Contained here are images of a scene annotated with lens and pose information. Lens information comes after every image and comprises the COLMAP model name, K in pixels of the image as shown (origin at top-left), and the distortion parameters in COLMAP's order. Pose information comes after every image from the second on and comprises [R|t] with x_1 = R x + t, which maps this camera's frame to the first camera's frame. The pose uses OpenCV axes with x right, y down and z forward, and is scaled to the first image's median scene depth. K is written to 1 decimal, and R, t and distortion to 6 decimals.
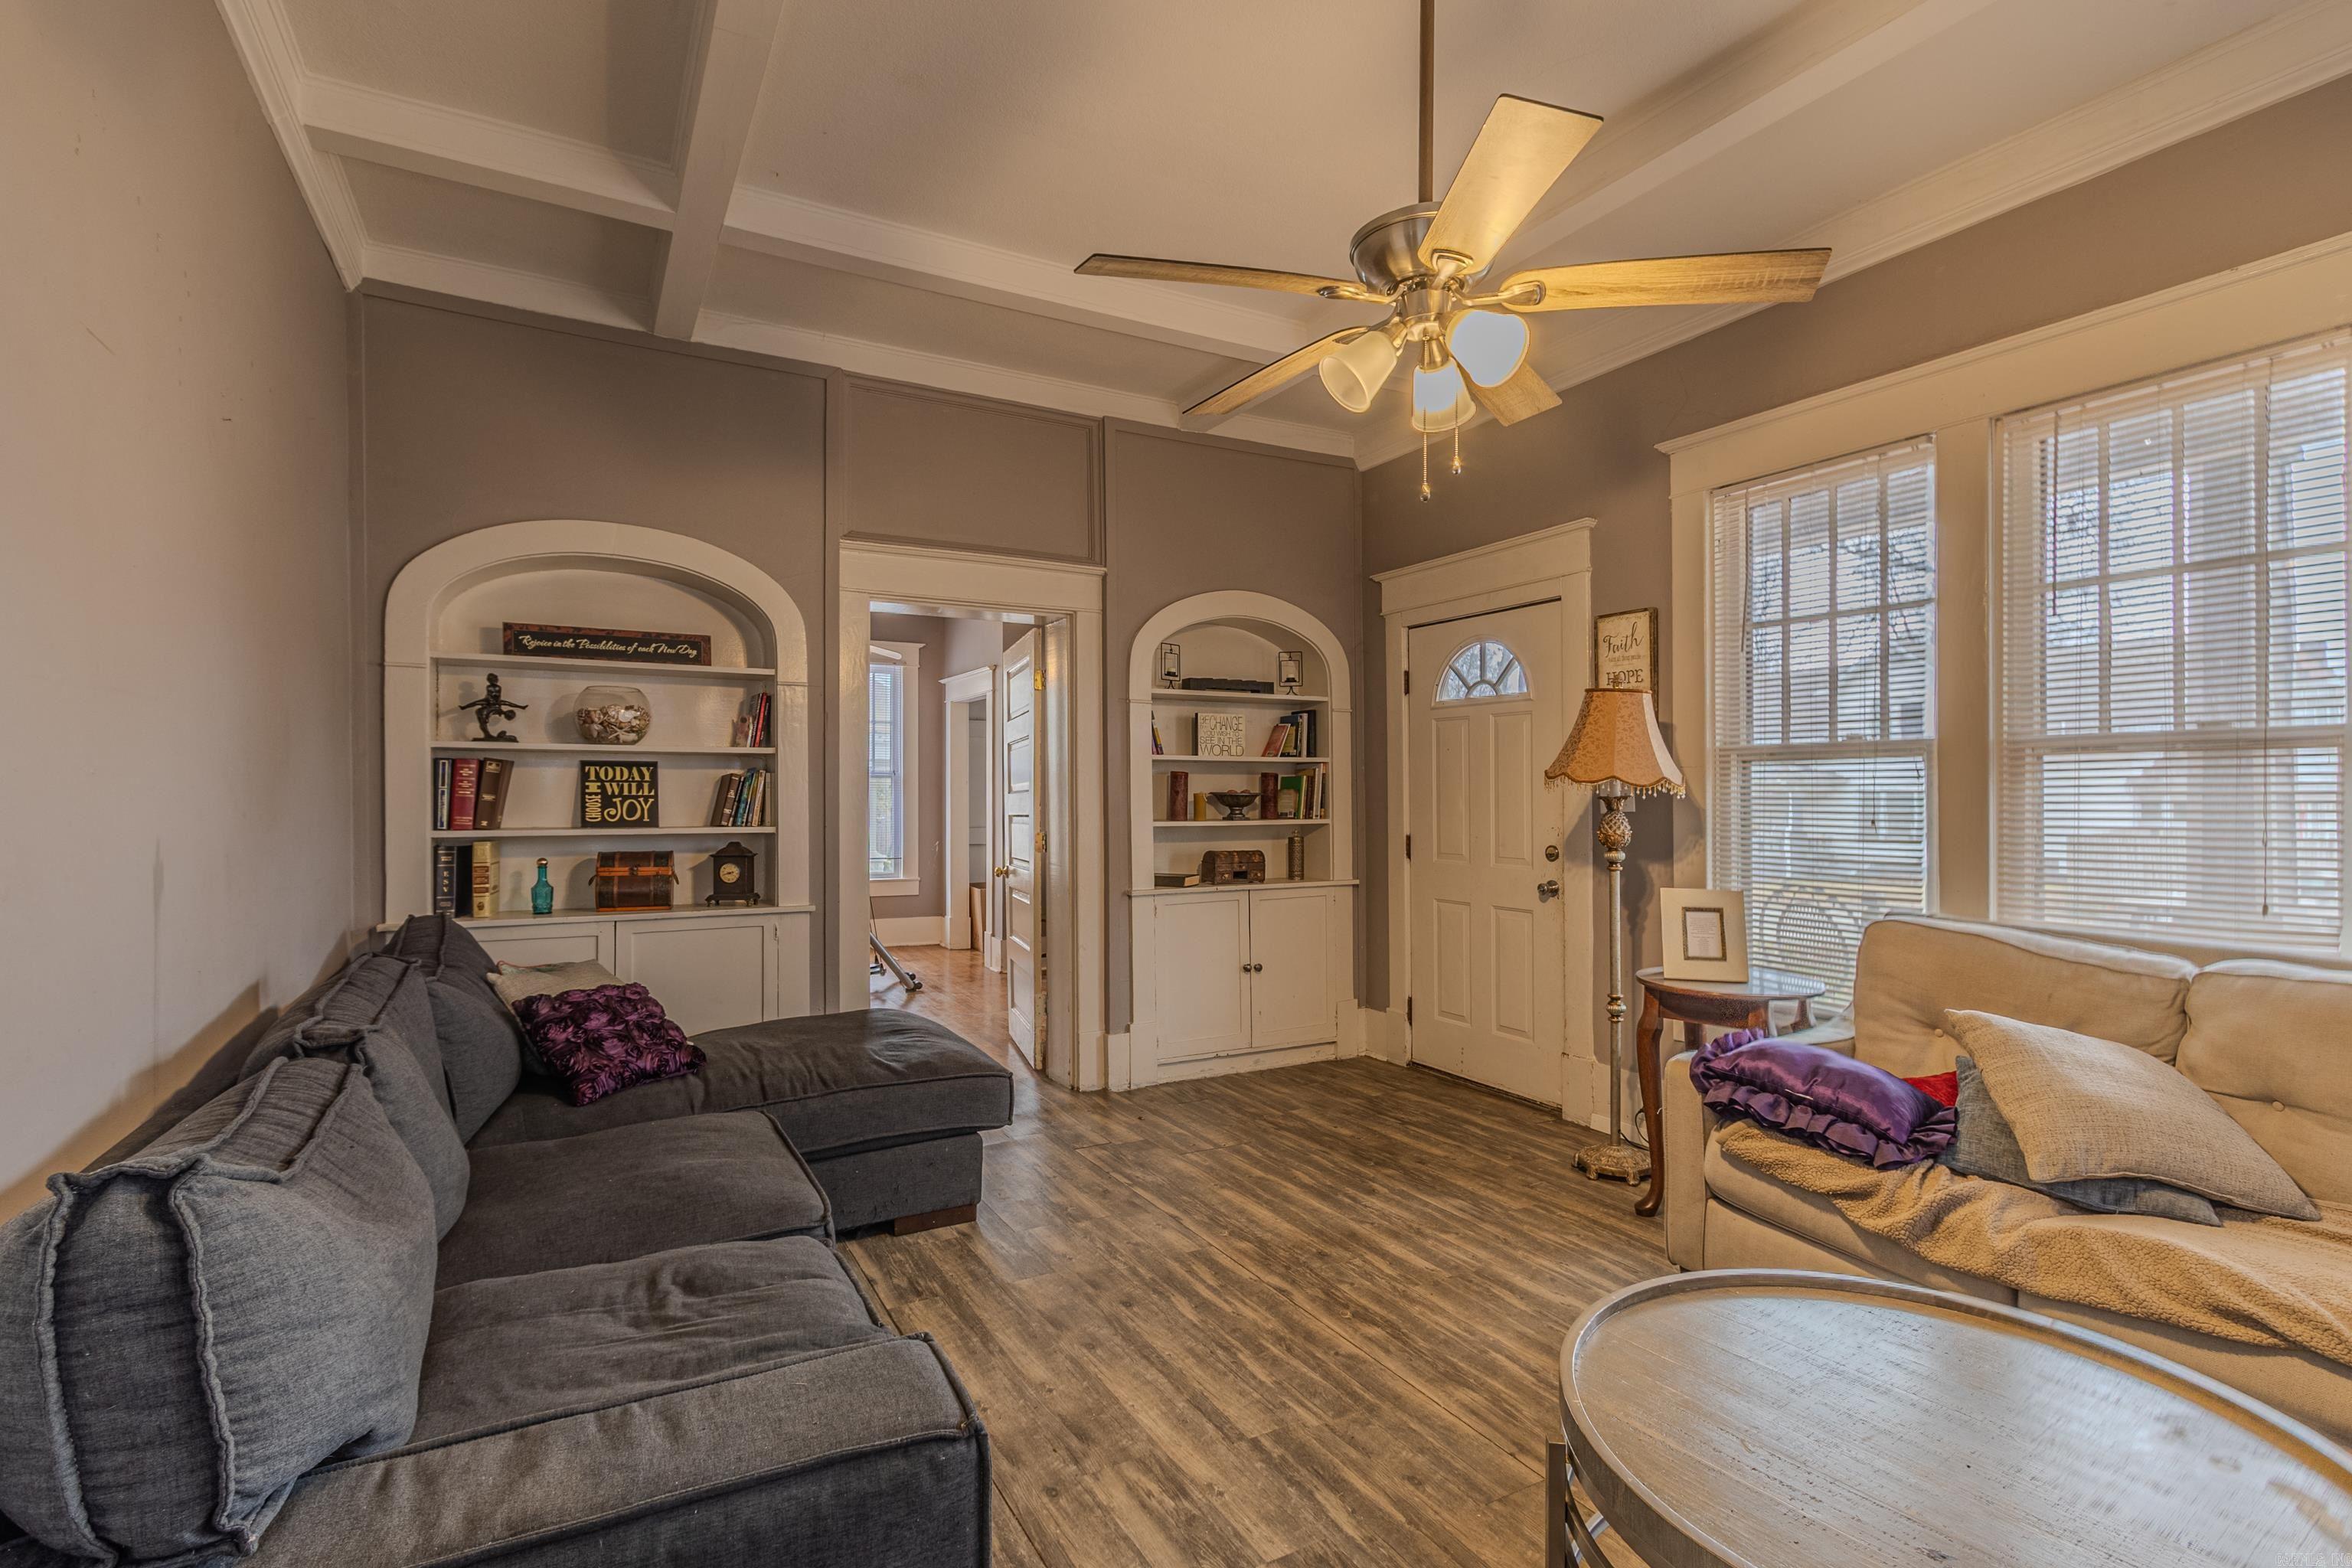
lens RADIAL K [[1117.9, 0, 1188.9], [0, 1117.9, 788.5], [0, 0, 1]] dist [0.006959, -0.000242]
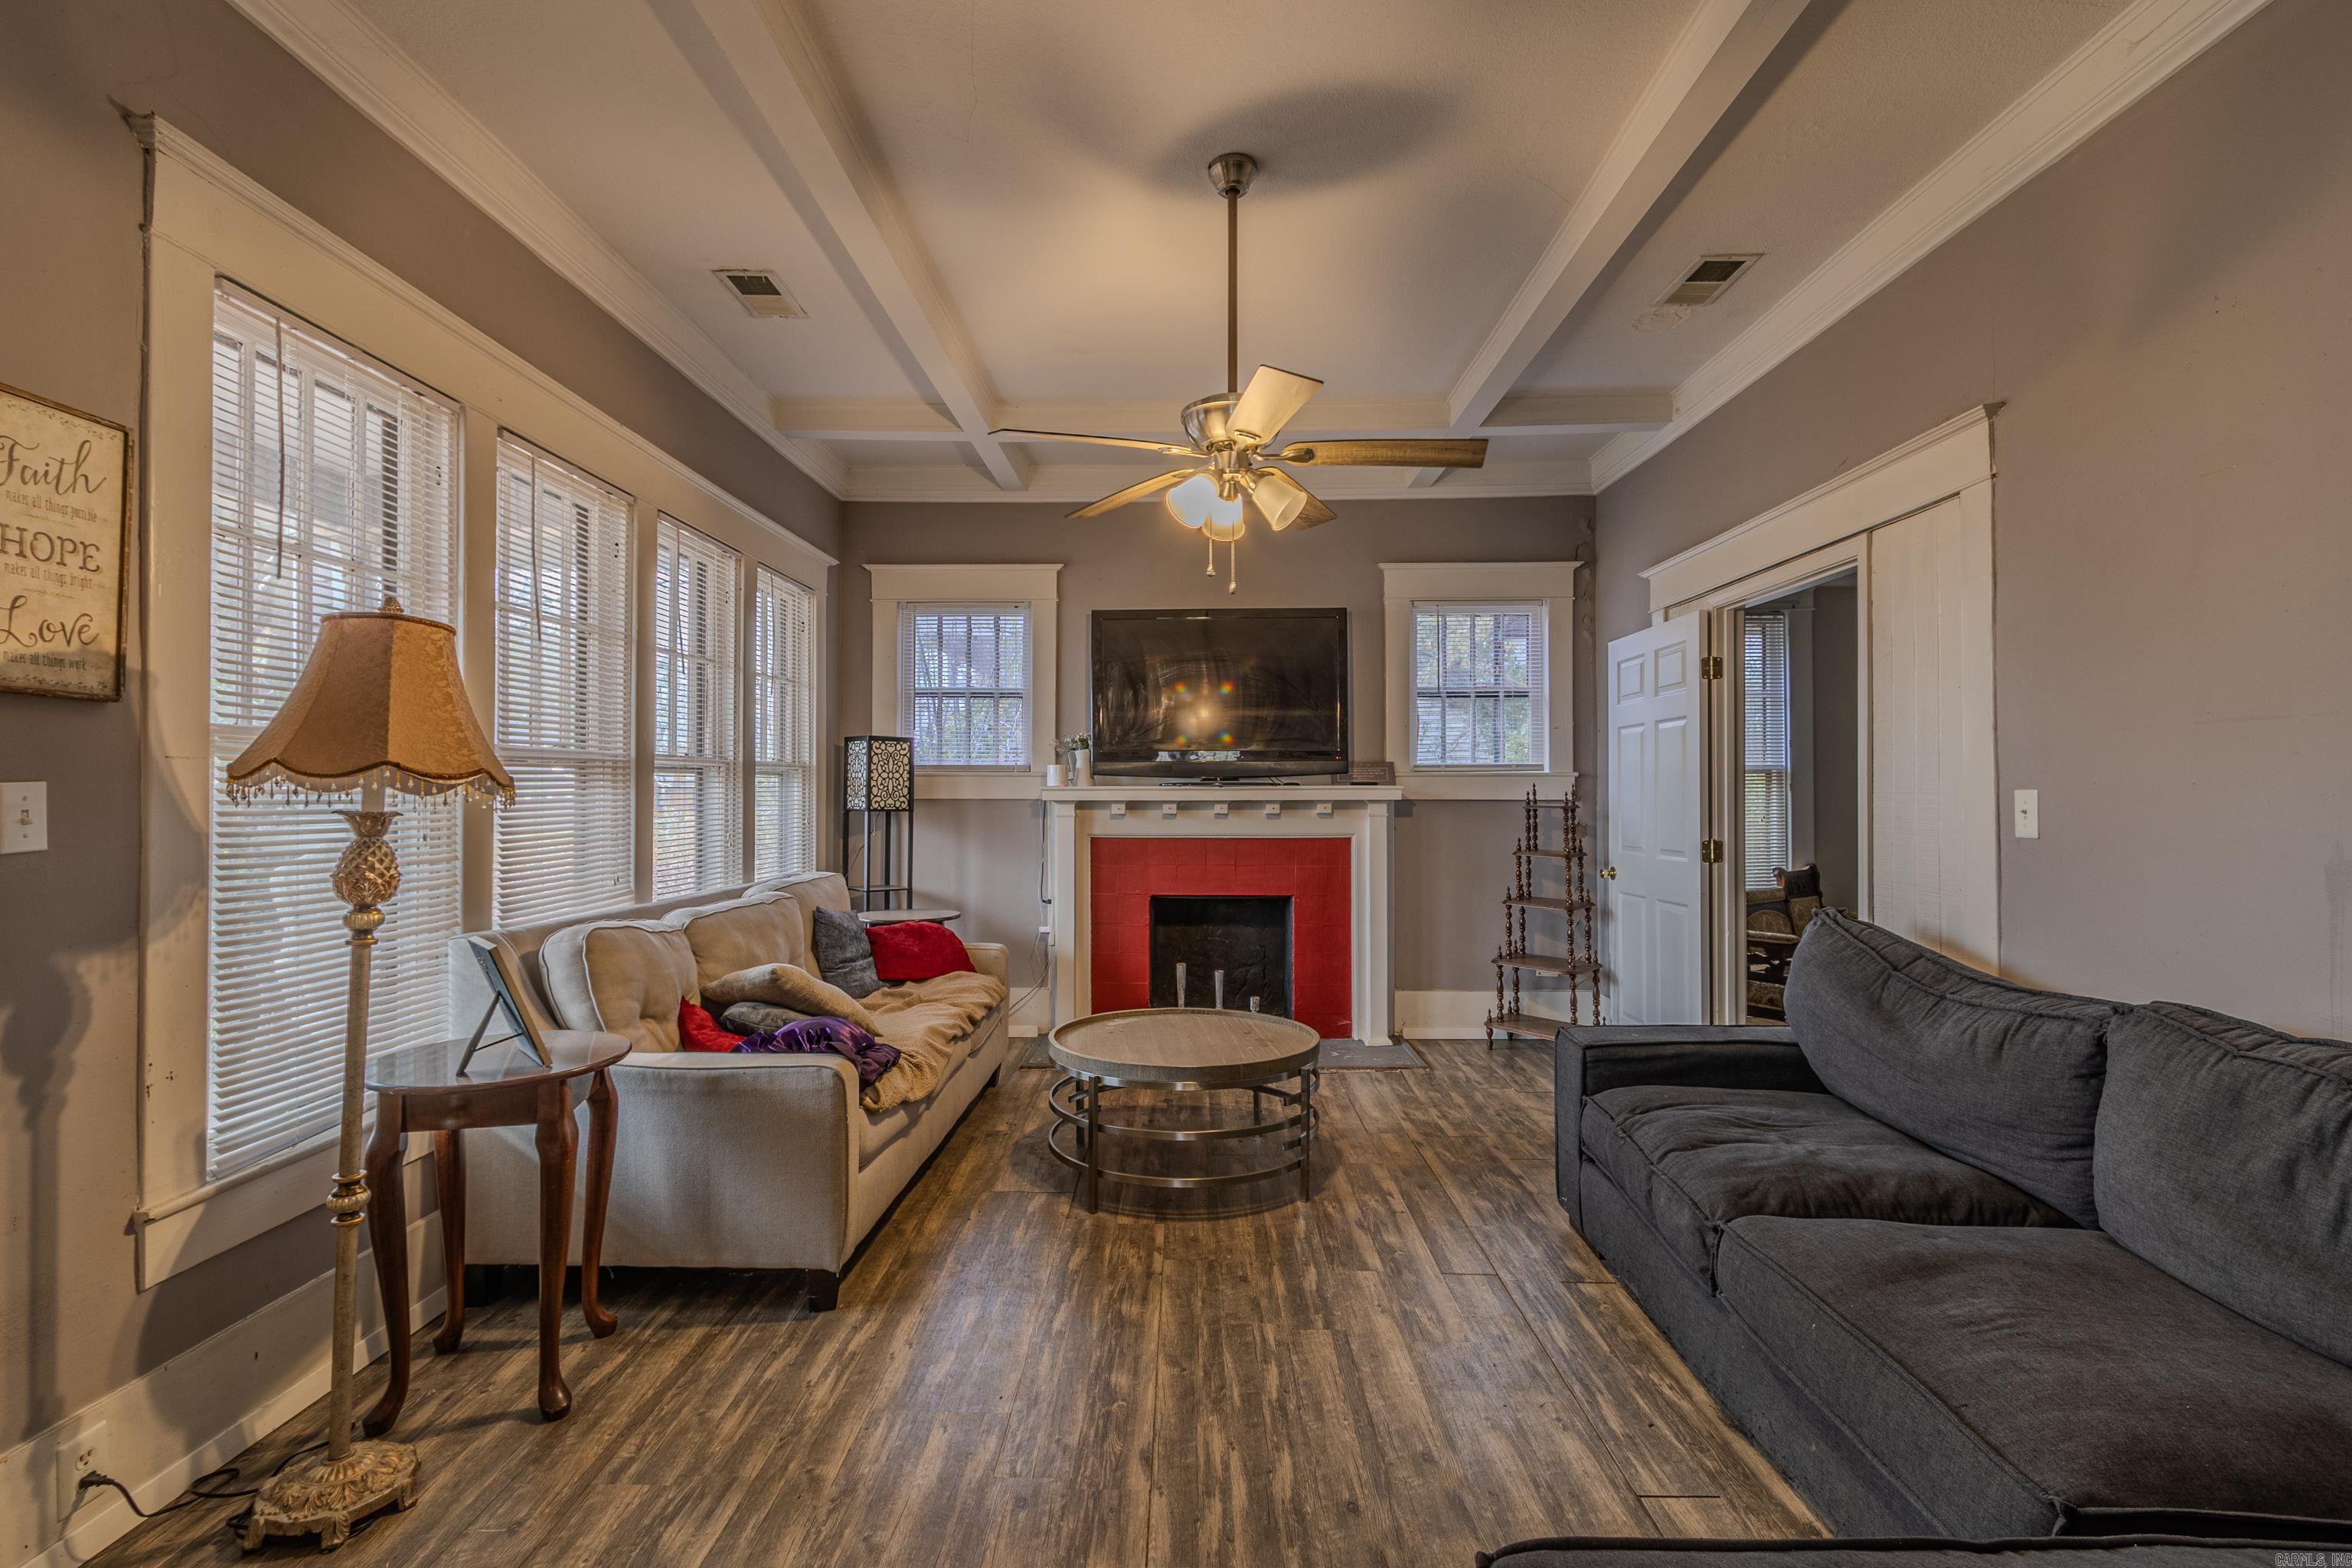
lens RADIAL K [[1088.7, 0, 1163.2], [0, 1088.7, 786.1], [0, 0, 1]] dist [0.002834, 0.000155]
pose [[-0.864798, 0.008918, 0.502041, -0.268695], [0.003396, 0.999923, -0.011912, 0.002424], [-0.502108, -0.008597, -0.864762, 1.465529]]
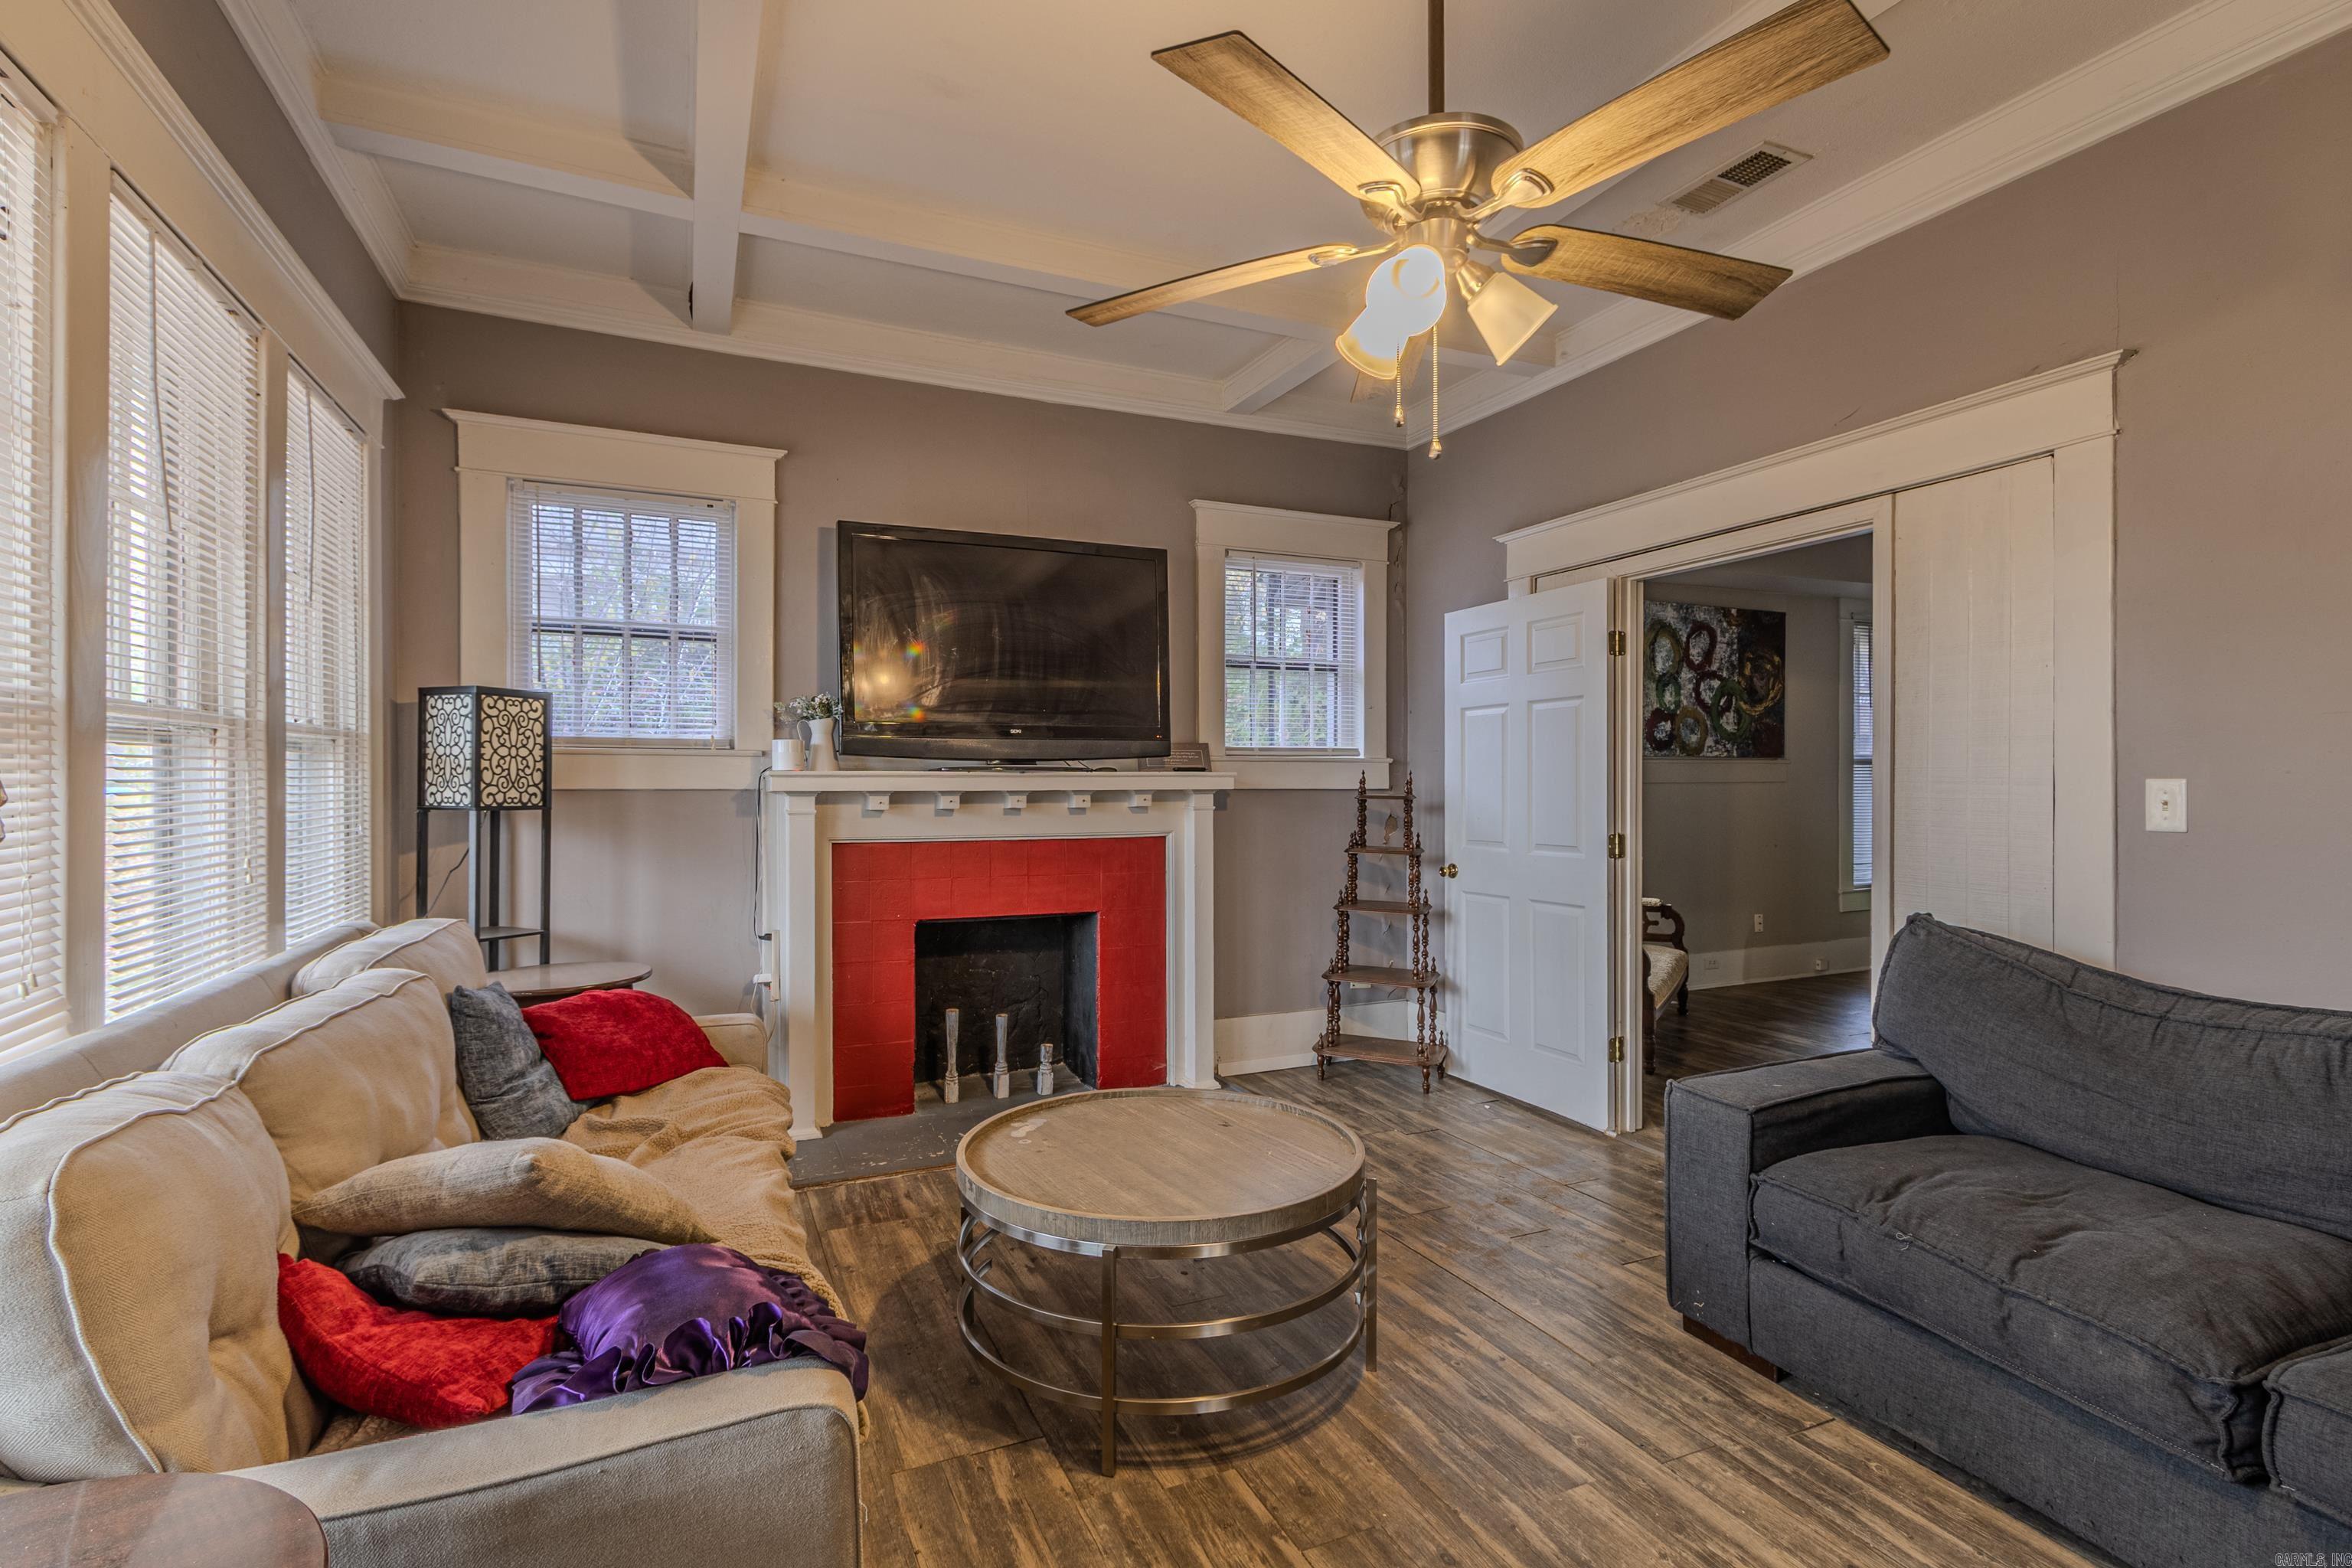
lens RADIAL K [[1117.9, 0, 1188.9], [0, 1117.9, 788.5], [0, 0, 1]] dist [0.006959, -0.000242]
pose [[-0.996748, 0.003787, 0.080492, 0.215528], [0.004067, 0.999986, 0.003322, -0.001322], [-0.080478, 0.003638, -0.996750, 1.237295]]
